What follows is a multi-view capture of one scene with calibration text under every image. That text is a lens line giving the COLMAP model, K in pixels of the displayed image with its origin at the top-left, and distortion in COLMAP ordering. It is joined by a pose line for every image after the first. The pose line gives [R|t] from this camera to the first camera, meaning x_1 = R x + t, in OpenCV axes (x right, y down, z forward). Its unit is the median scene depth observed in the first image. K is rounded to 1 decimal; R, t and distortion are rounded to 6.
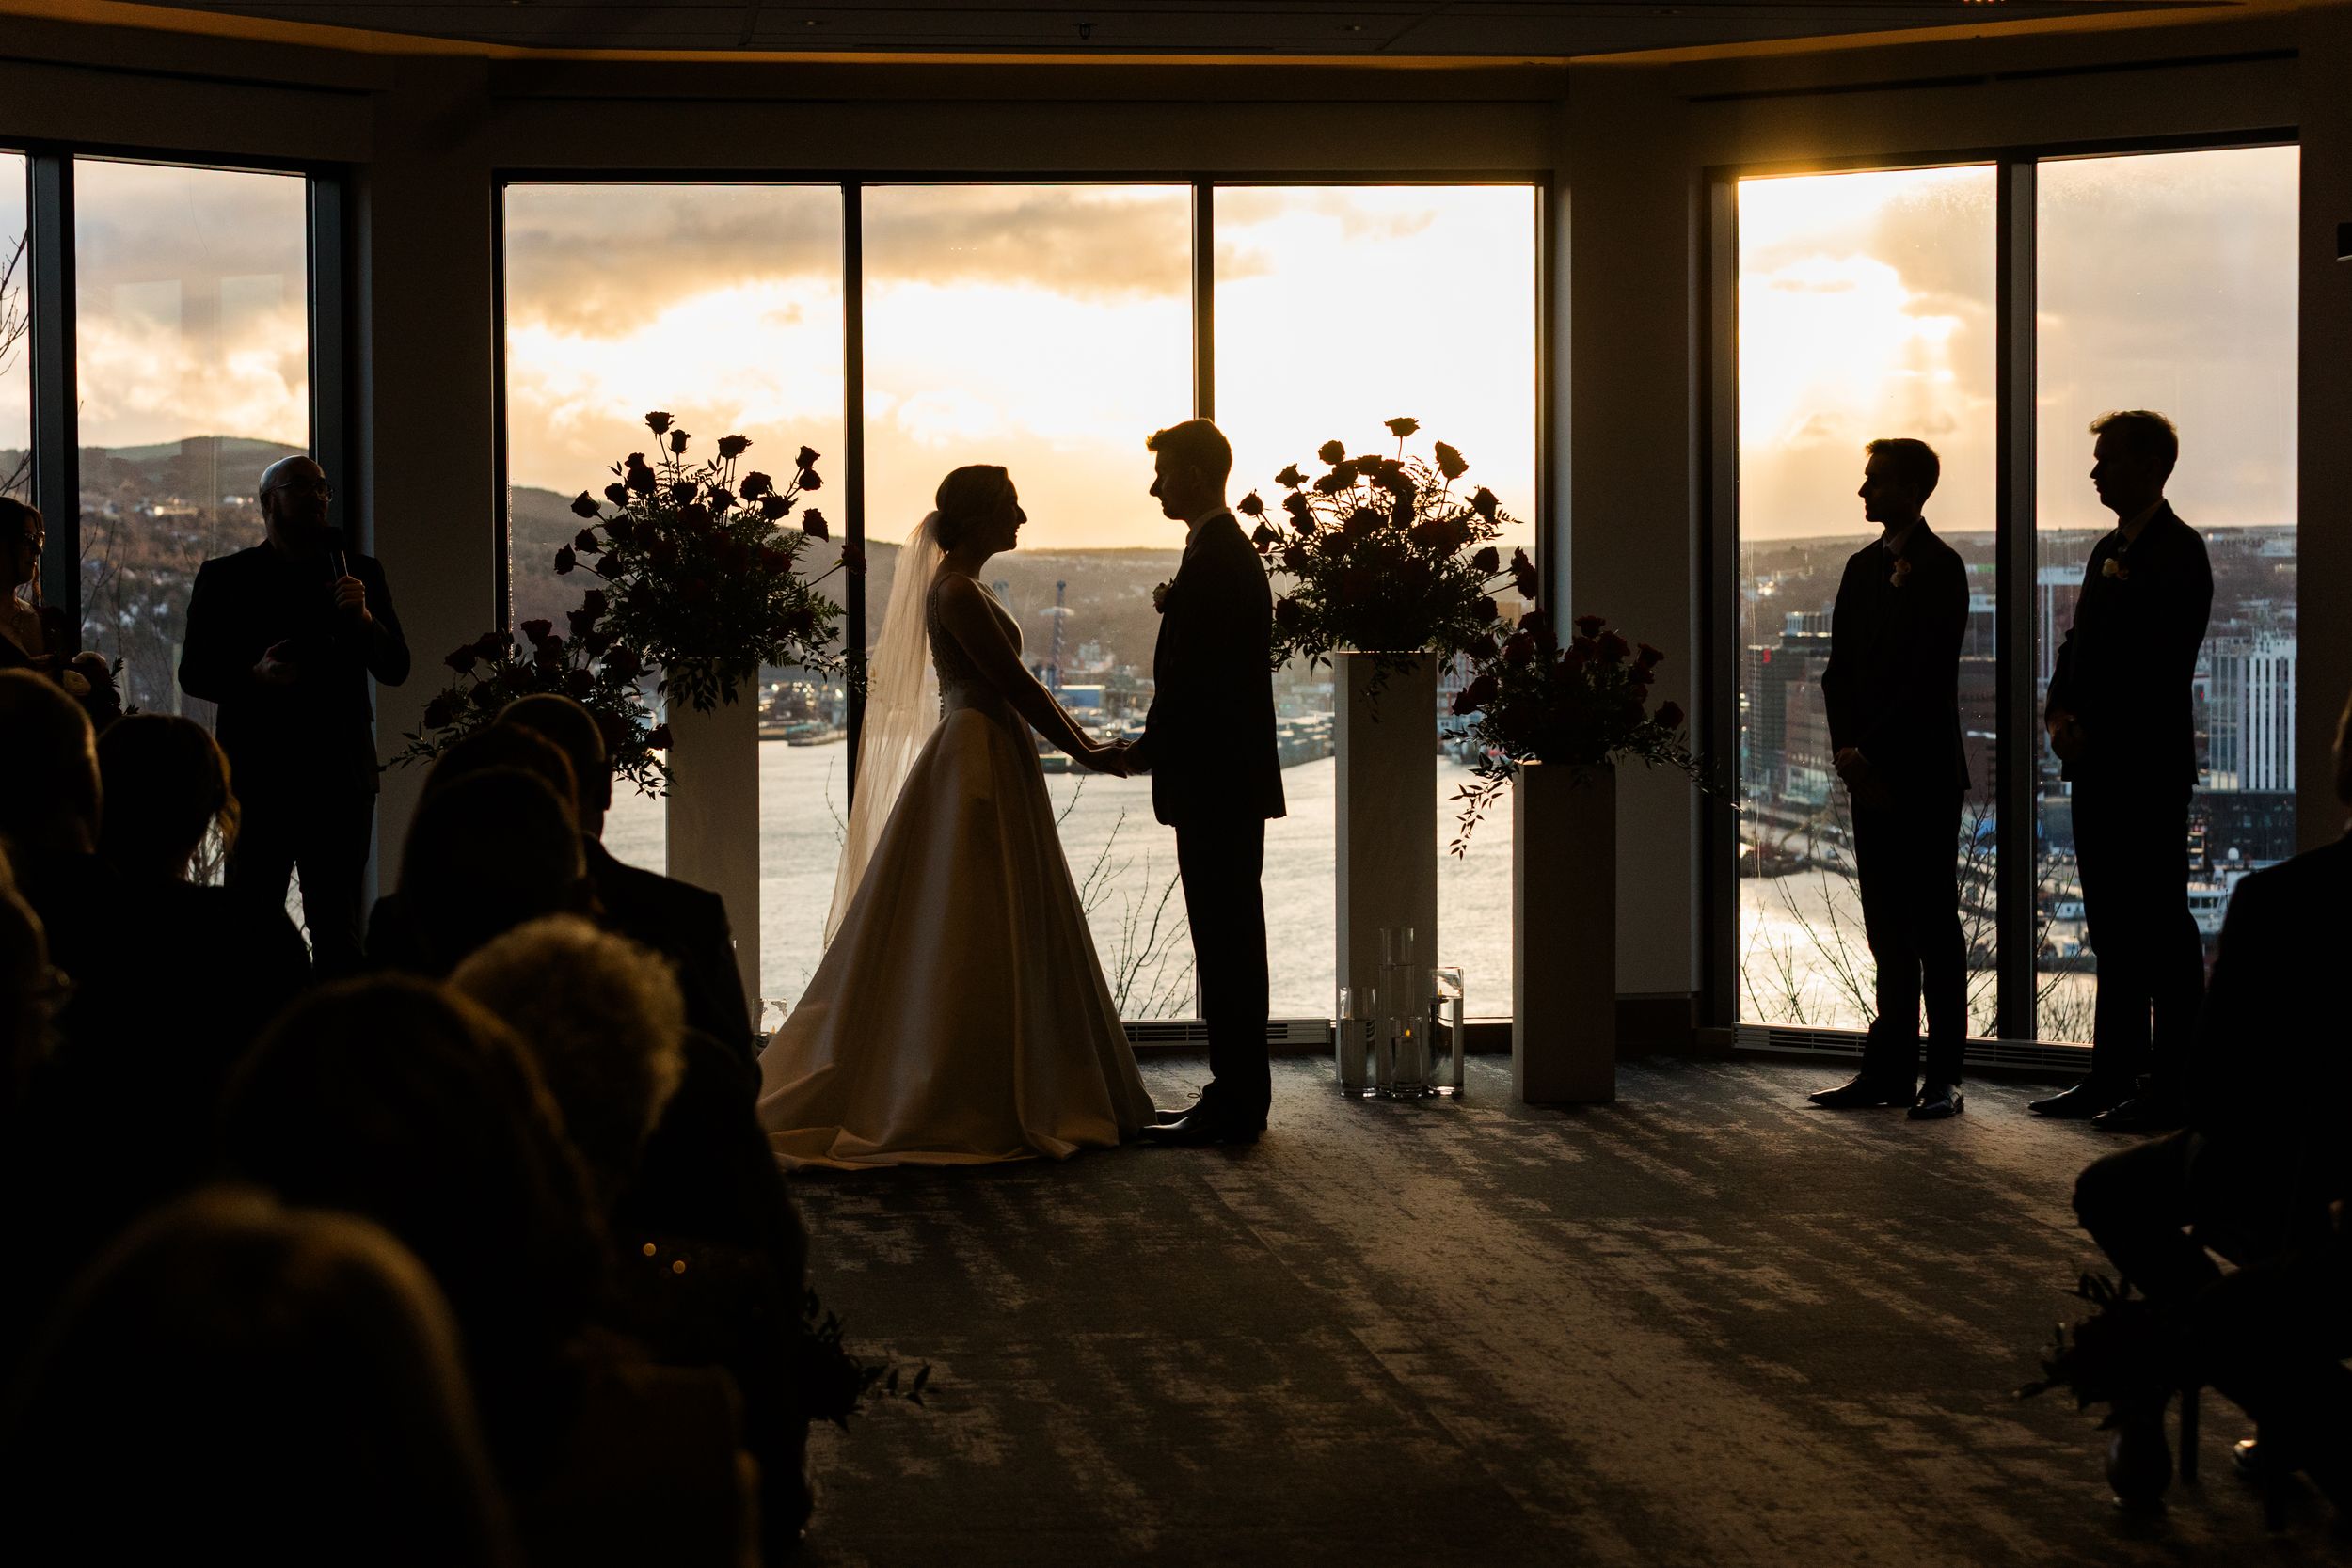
lens RADIAL K [[4608.9, 0, 1176.0], [0, 4608.9, 784.0], [0, 0, 1]] dist [0.012887, -0.067051]
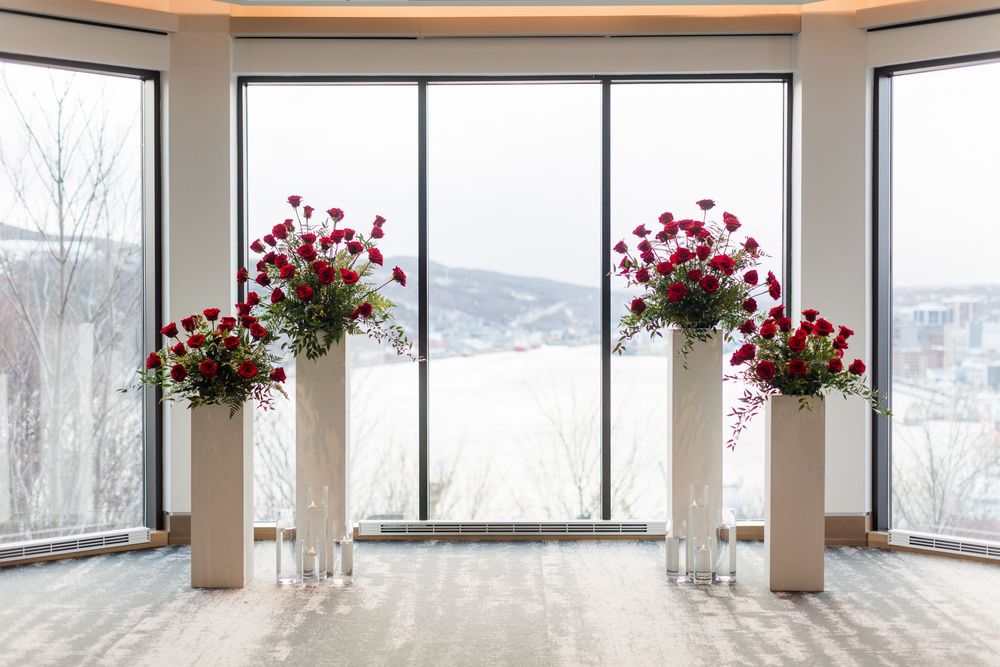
lens RADIAL K [[1460.0, 0, 500.0], [0, 1460.0, 333.5], [0, 0, 1]] dist [0.035606, -0.017436]
pose [[0.992781, 0.007470, -0.119705, 0.039015], [-0.009653, 0.999797, -0.017669, -0.016258], [0.119549, 0.018697, 0.992652, 0.431806]]
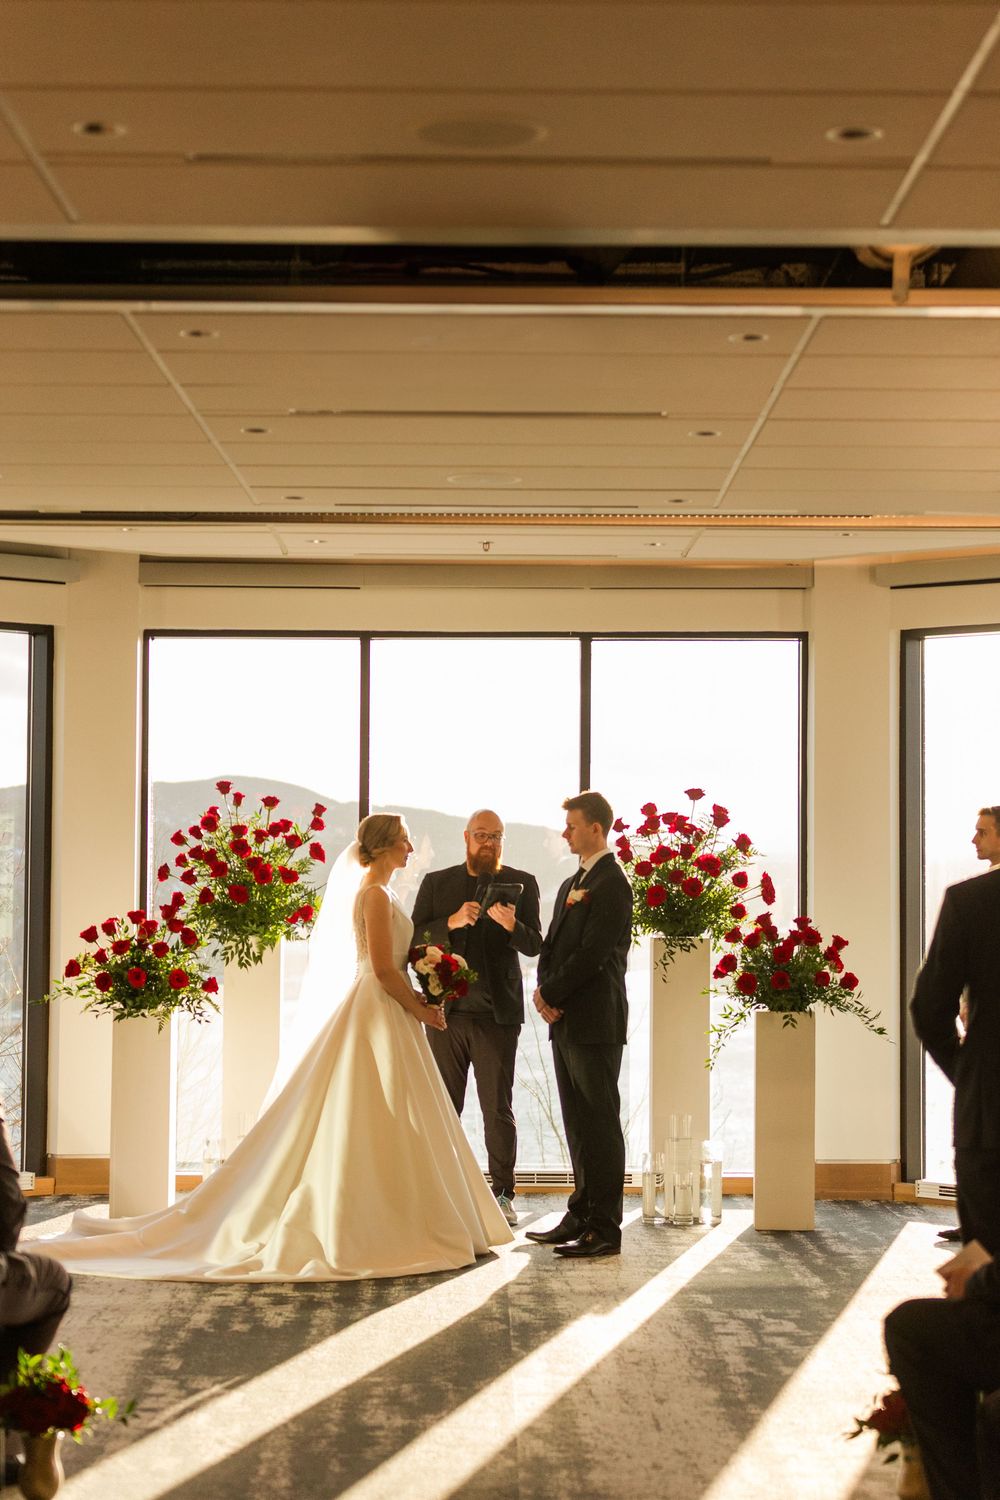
lens RADIAL K [[2939.6, 0, 457.2], [0, 2939.6, 718.3], [0, 0, 1]] dist [0.012887, -0.067051]
pose [[0.993136, 0.006337, -0.116790, 0.088360], [-0.017437, 0.995394, -0.094271, -0.007191], [0.115655, 0.095660, 0.988672, -0.008762]]
